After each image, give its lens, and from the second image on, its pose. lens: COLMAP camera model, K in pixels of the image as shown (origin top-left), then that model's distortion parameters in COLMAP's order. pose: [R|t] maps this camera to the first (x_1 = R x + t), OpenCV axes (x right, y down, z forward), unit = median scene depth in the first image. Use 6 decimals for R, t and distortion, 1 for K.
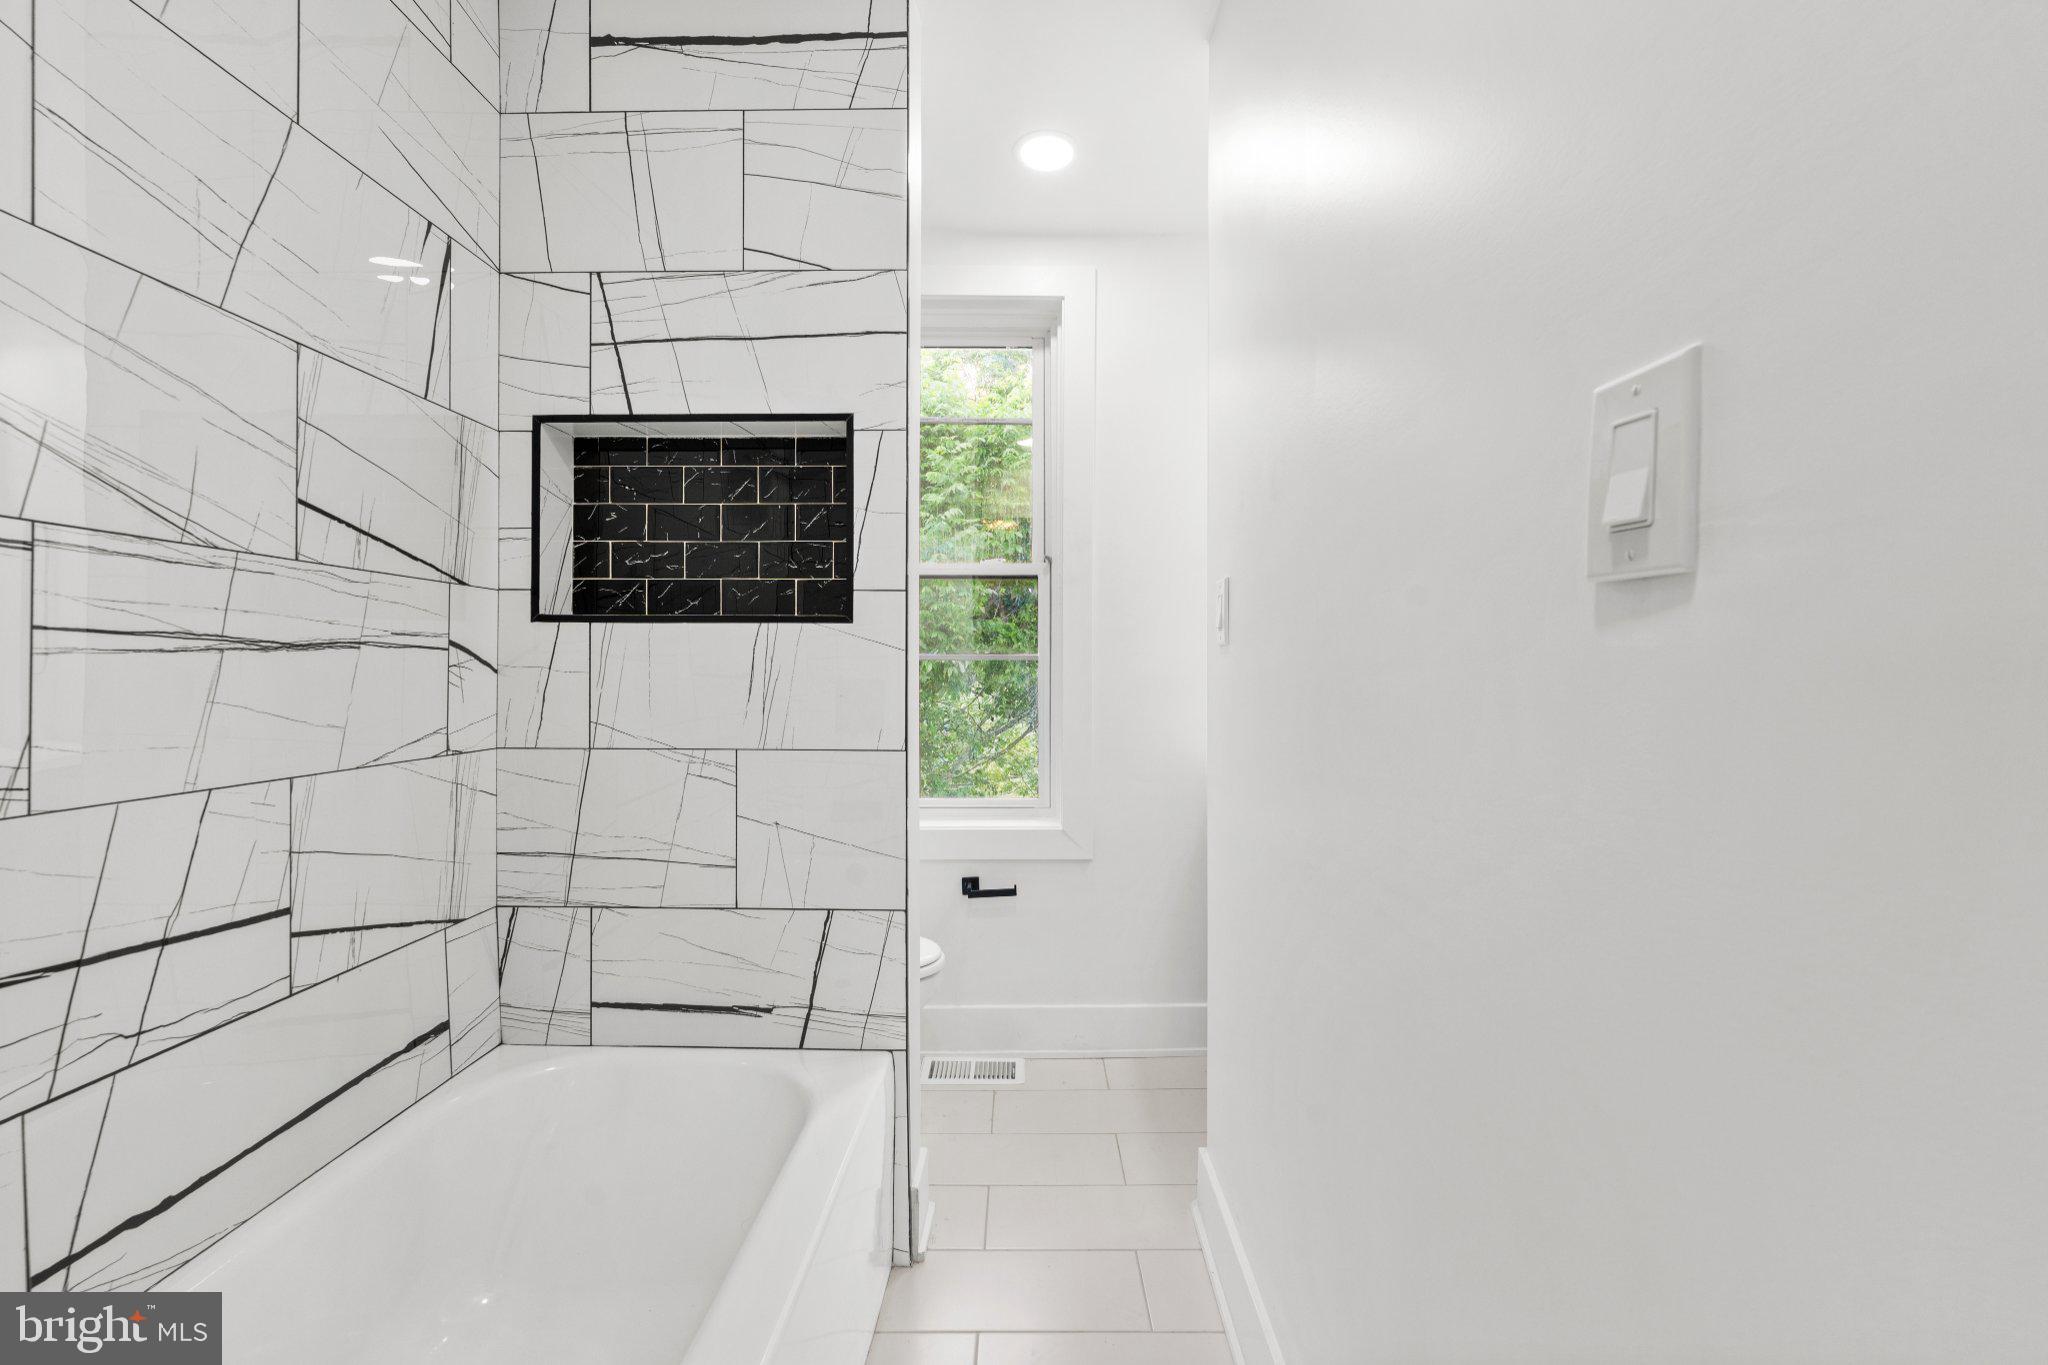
lens RADIAL K [[844.7, 0, 1024.5], [0, 844.7, 676.9], [0, 0, 1]] dist [0.002324, -0.001929]
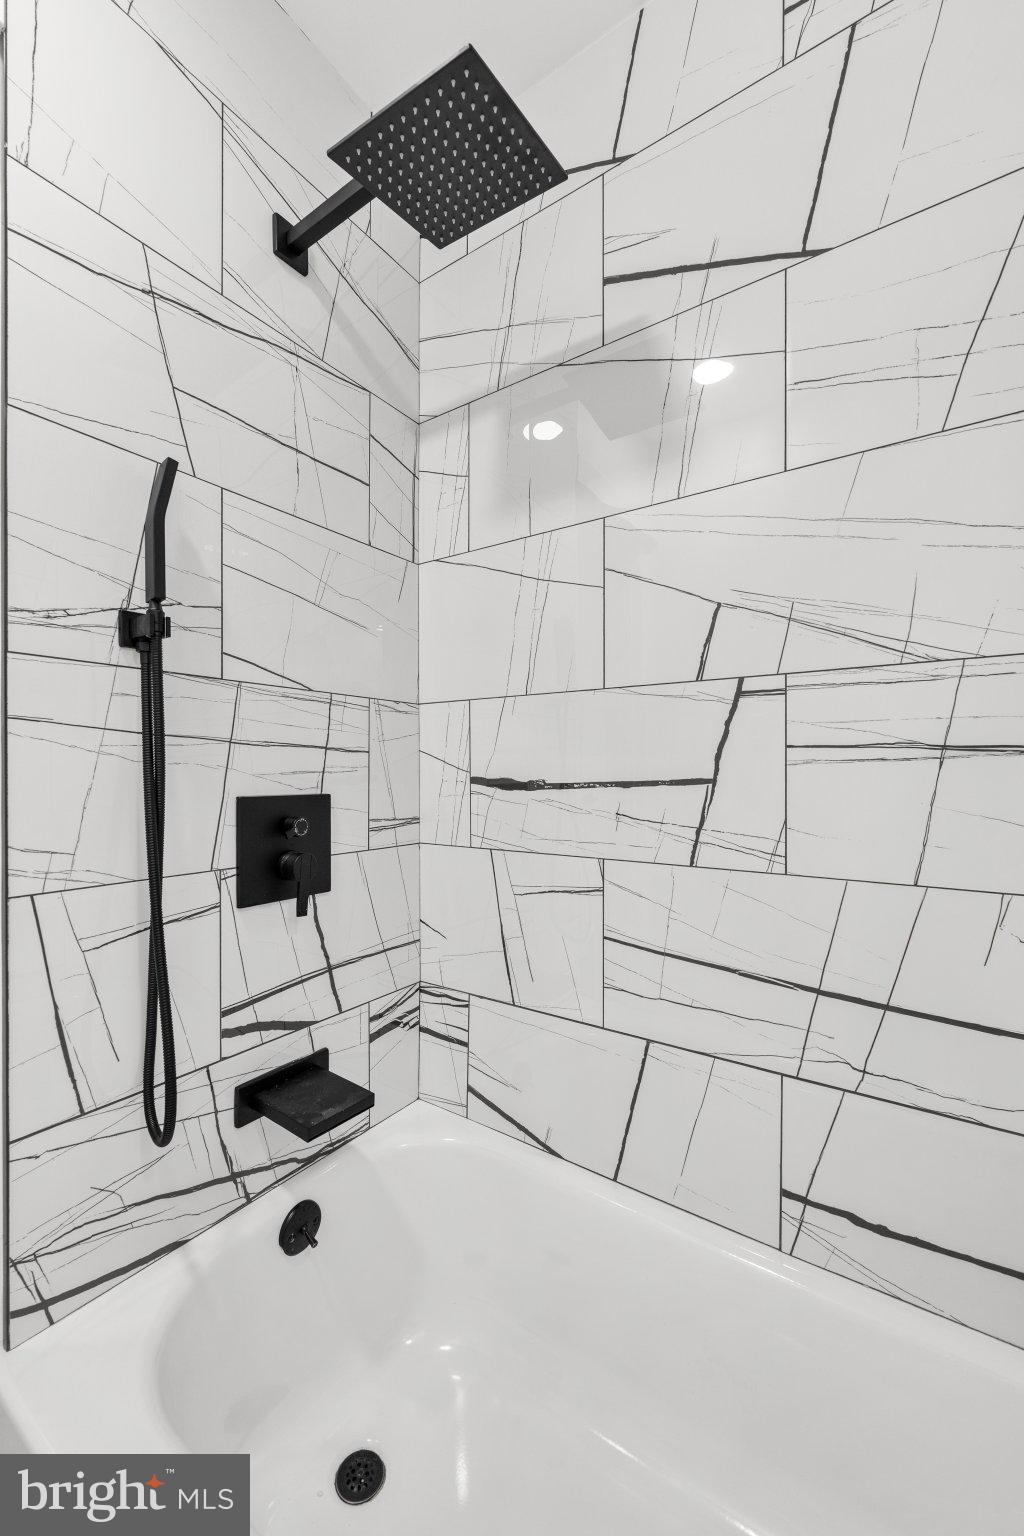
lens RADIAL K [[633.5, 0, 513.9], [0, 633.5, 769.3], [0, 0, 1]] dist [0.002324, -0.001929]
pose [[-0.555157, 0.001519, -0.831744, 0.000712], [-0.002183, 0.999992, 0.003283, -0.019680], [0.831743, 0.003638, -0.555150, 1.100956]]
